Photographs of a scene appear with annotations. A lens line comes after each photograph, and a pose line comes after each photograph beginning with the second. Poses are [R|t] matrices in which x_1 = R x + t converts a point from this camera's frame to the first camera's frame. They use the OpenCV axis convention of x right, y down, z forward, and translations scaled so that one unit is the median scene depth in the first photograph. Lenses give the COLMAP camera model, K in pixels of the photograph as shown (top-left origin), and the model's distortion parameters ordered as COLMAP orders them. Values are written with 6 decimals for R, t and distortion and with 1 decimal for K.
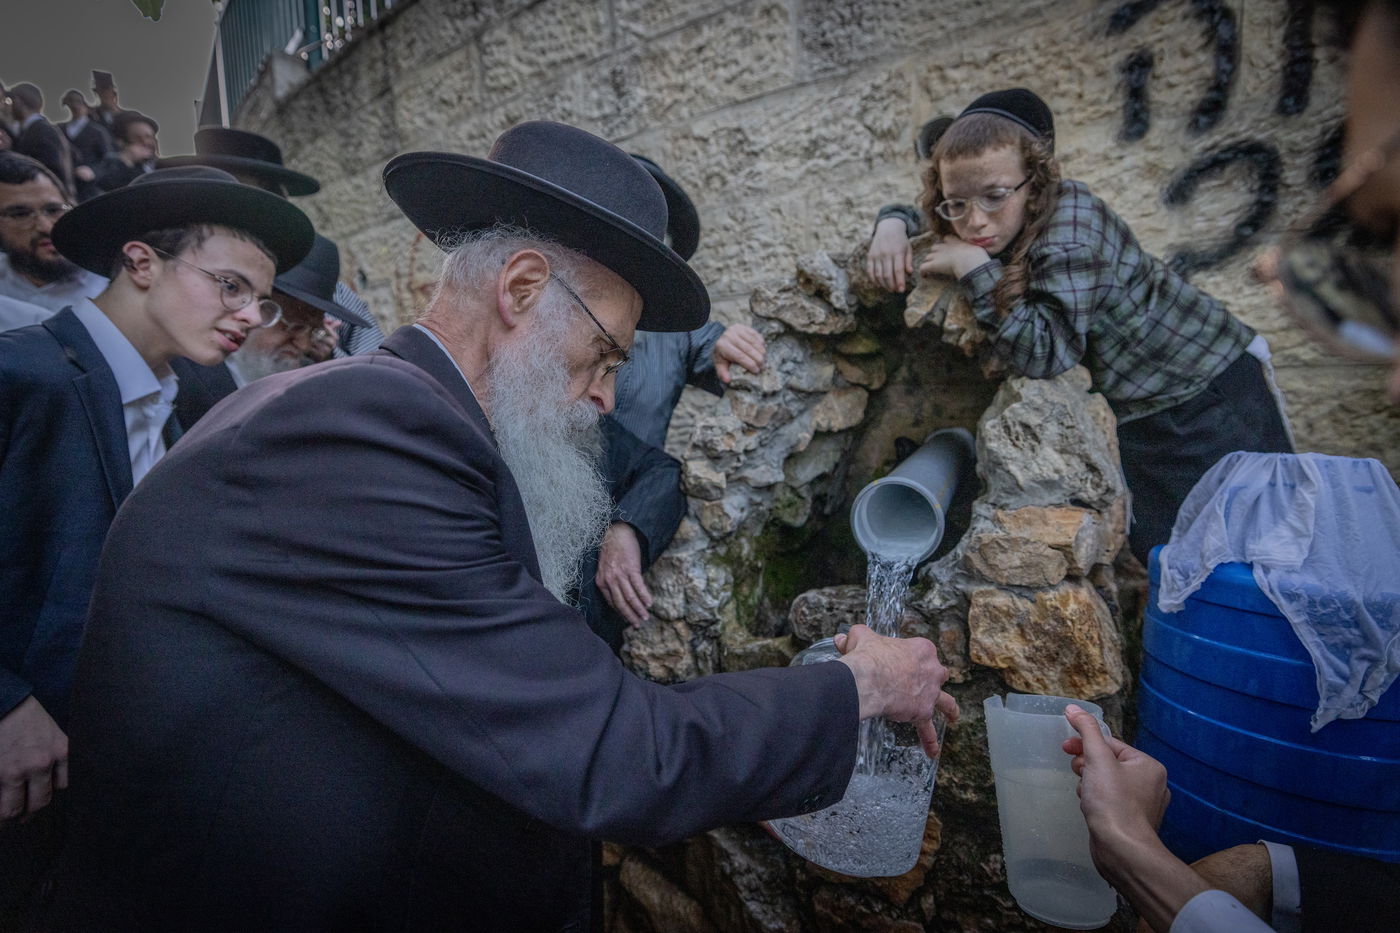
lens RADIAL K [[642.9, 0, 700.0], [0, 642.9, 466.5], [0, 0, 1]] dist [-0.010388, 0.000069]
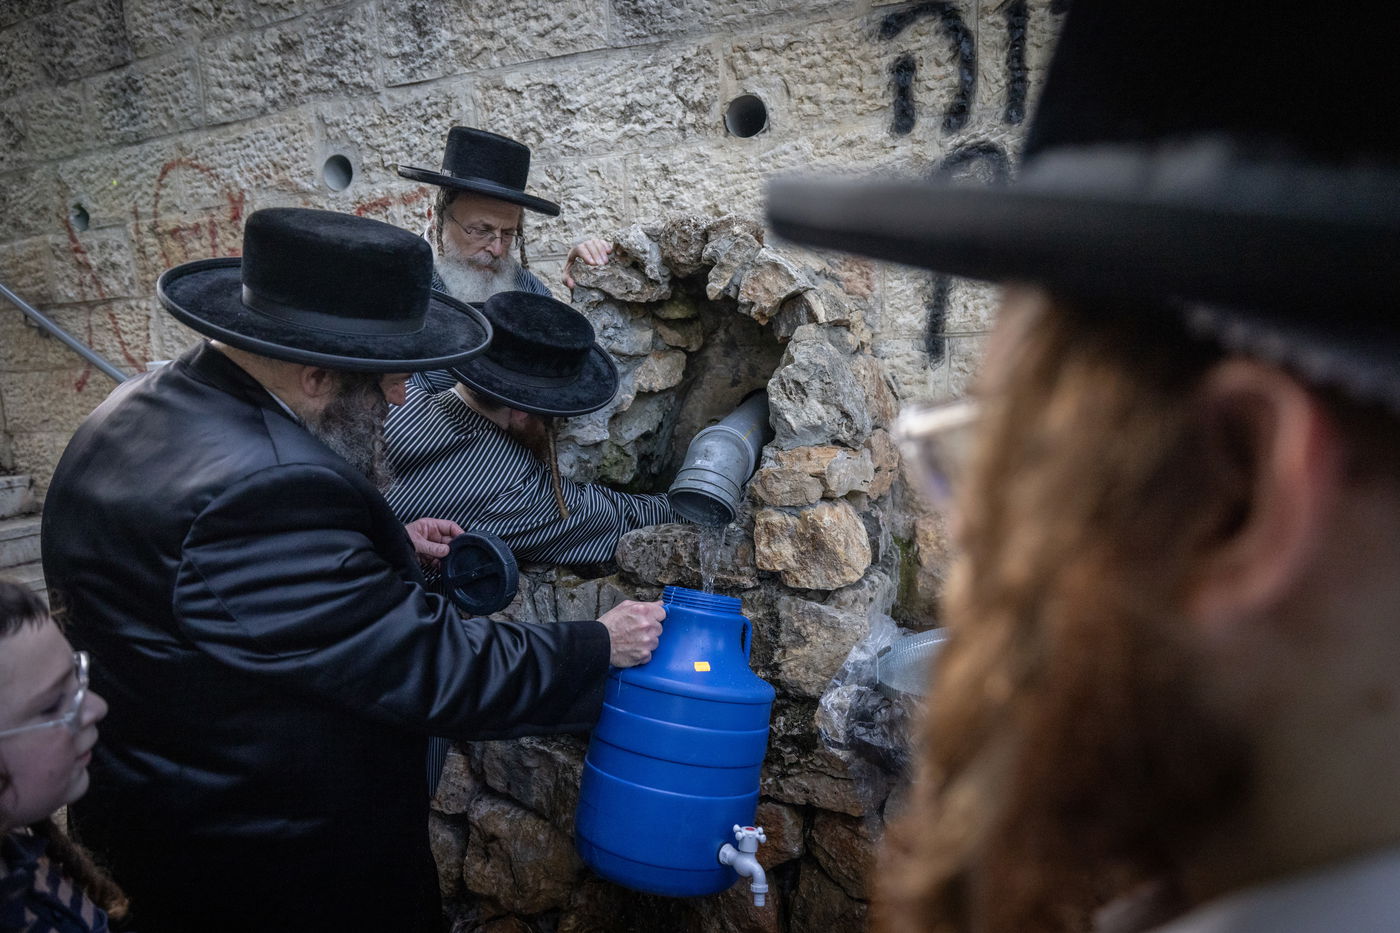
lens RADIAL K [[820.7, 0, 700.0], [0, 820.7, 466.5], [0, 0, 1]] dist [-0.016572, 0.003676]
pose [[0.974876, -0.040099, 0.219111, -0.021382], [0.034205, 0.998945, 0.030629, 0.027779], [-0.220108, -0.022365, 0.975219, -0.328429]]
